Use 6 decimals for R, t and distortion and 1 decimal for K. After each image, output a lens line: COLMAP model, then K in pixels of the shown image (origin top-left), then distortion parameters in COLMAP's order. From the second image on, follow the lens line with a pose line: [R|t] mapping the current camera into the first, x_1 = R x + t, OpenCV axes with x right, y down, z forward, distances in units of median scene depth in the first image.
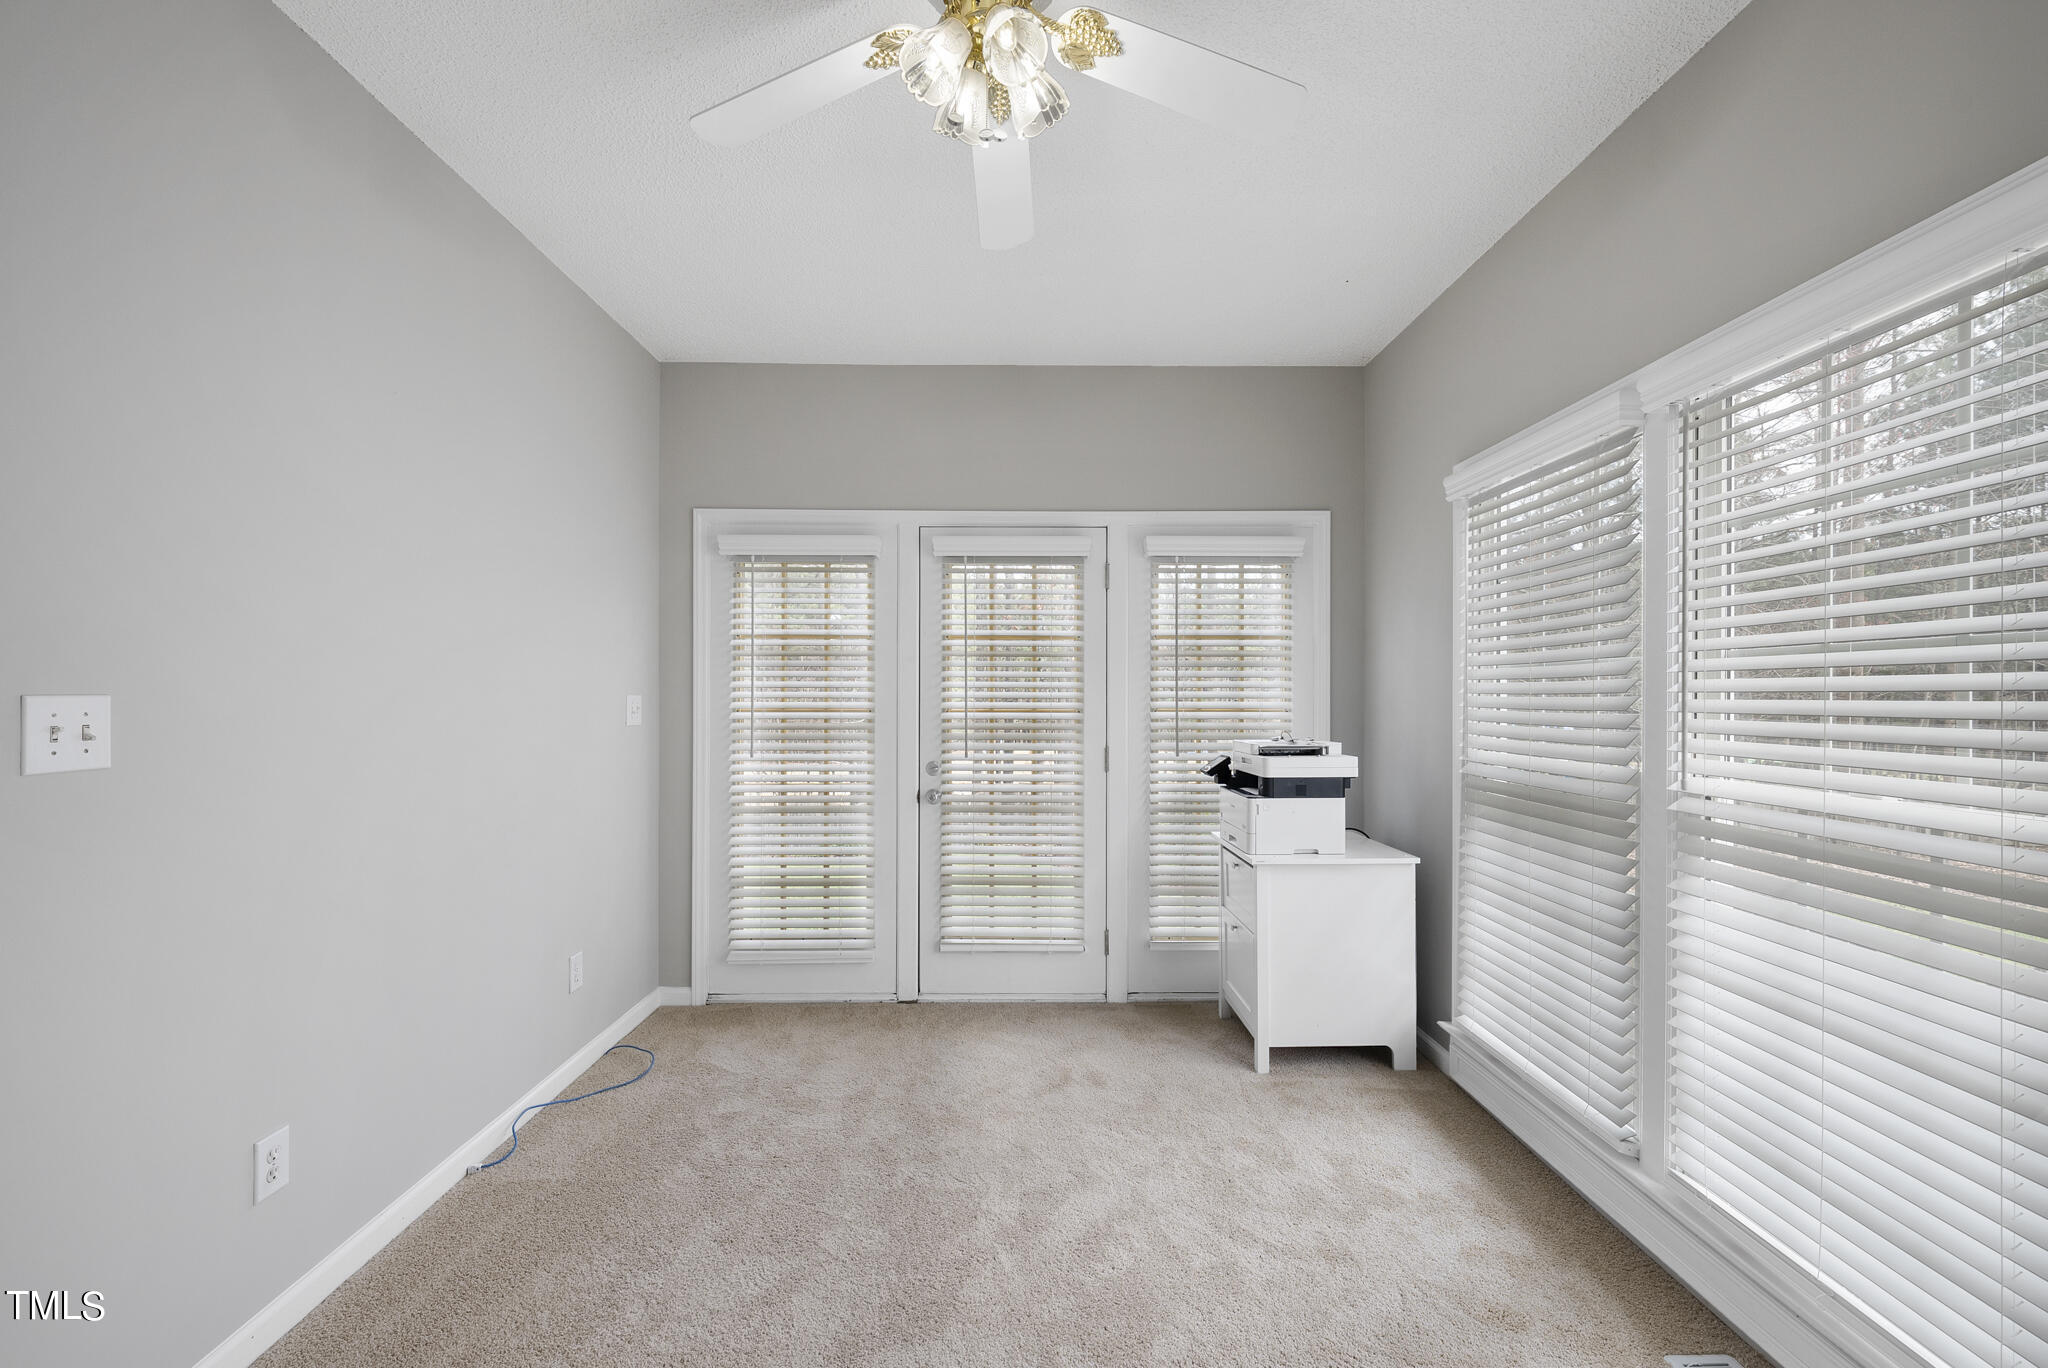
lens RADIAL K [[849.6, 0, 1024.0], [0, 849.6, 684.0], [0, 0, 1]] dist [-0.000632, -0.000163]
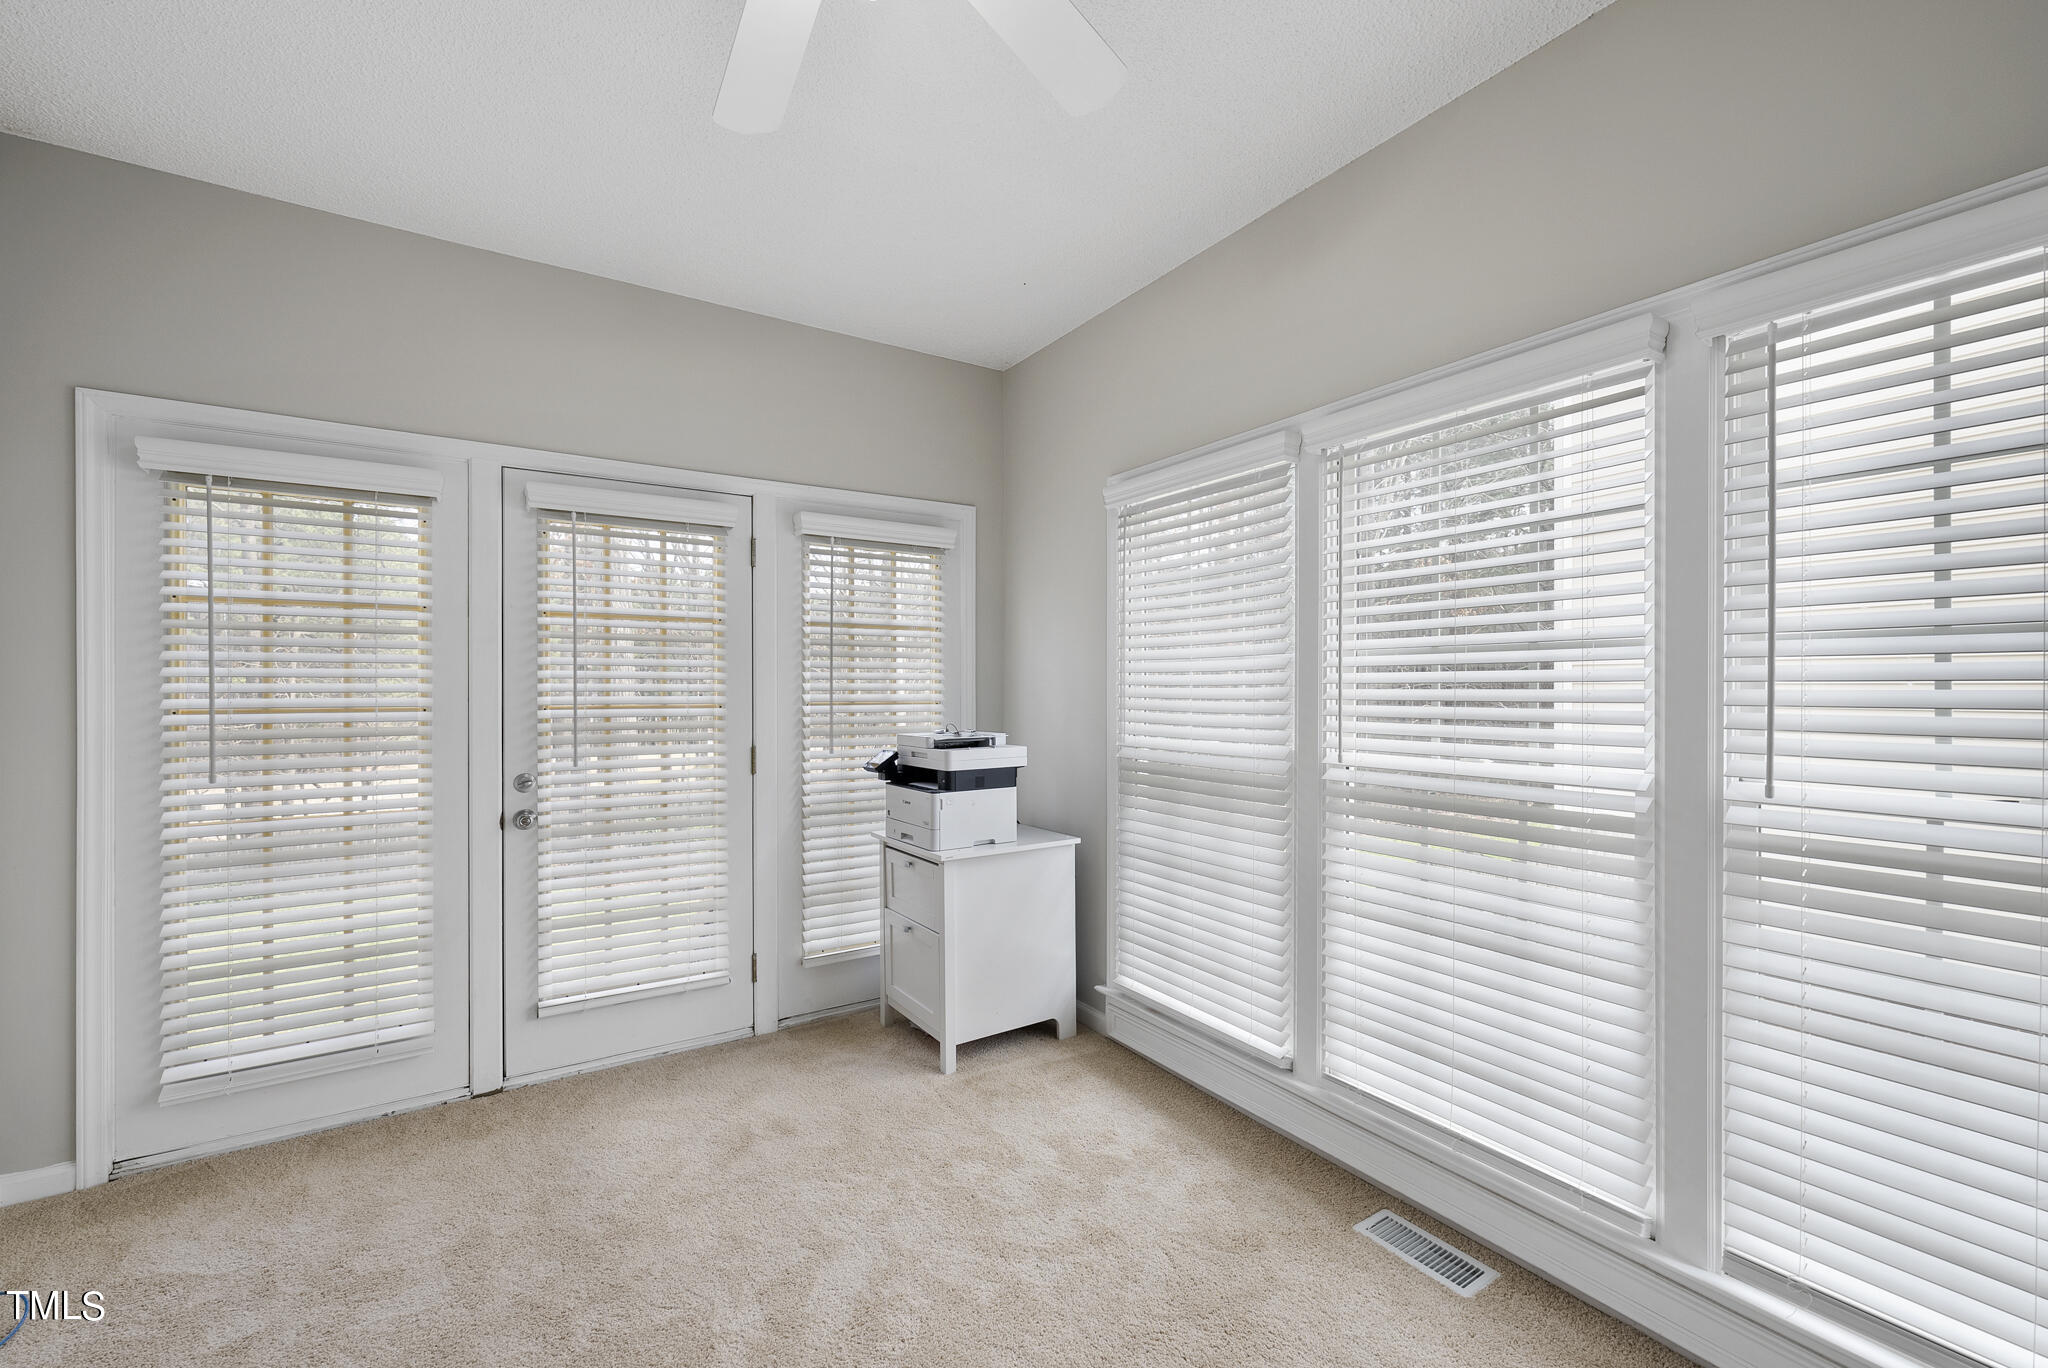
lens RADIAL K [[849.6, 0, 1024.0], [0, 849.6, 684.0], [0, 0, 1]] dist [-0.000632, -0.000163]
pose [[0.842544, 0.000487, 0.538628, -0.162782], [-0.004974, 0.999964, 0.006877, 0.002481], [-0.538605, -0.008473, 0.842516, 0.124993]]
